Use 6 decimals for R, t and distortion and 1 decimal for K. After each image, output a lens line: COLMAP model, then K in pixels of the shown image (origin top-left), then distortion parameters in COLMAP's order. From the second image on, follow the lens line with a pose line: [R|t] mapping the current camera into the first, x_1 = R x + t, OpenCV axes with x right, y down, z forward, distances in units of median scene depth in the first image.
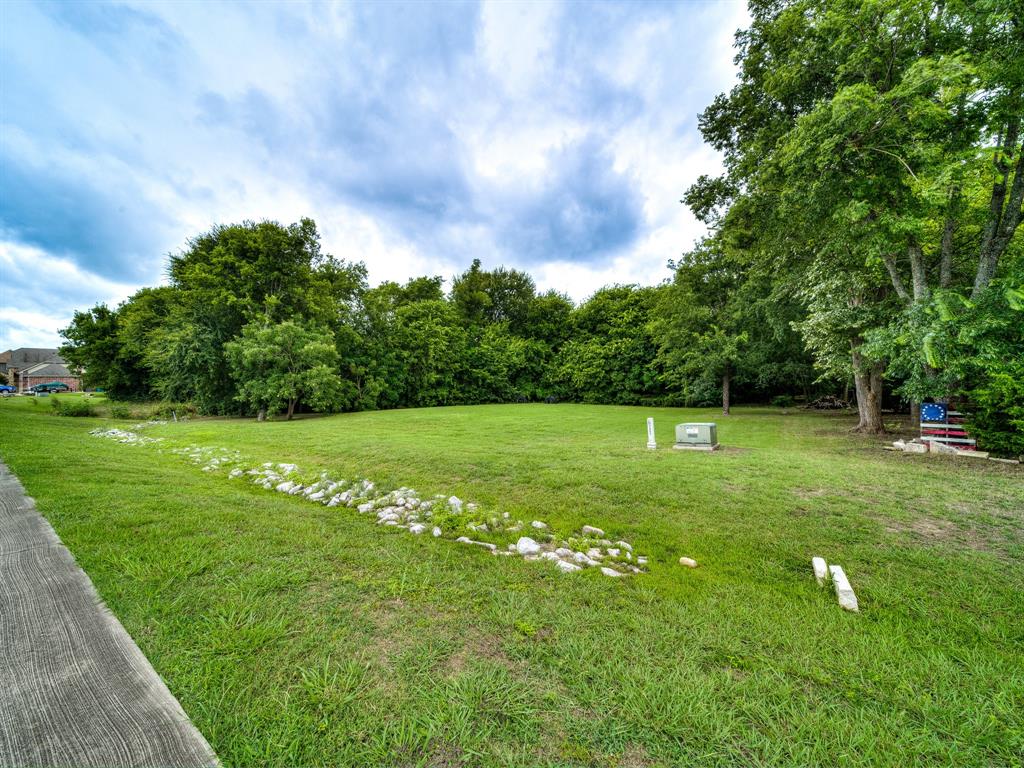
lens RADIAL K [[397.5, 0, 511.8], [0, 397.5, 382.5], [0, 0, 1]] dist [0.003729, 0.000180]
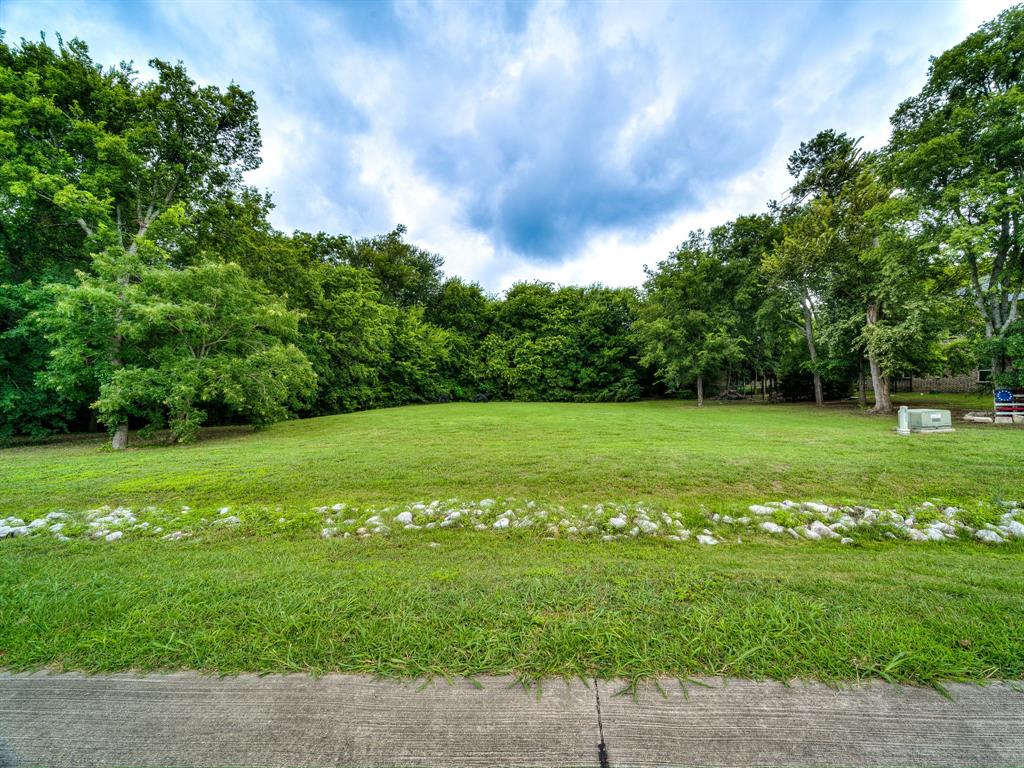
lens RADIAL K [[397.5, 0, 547.6], [0, 397.5, 382.6], [0, 0, 1]] dist [0.003729, 0.000180]
pose [[0.832623, 0.001072, 0.553838, -0.284472], [-0.002127, 0.999997, 0.001262, 0.006653], [-0.553835, -0.002229, 0.832623, 0.167992]]
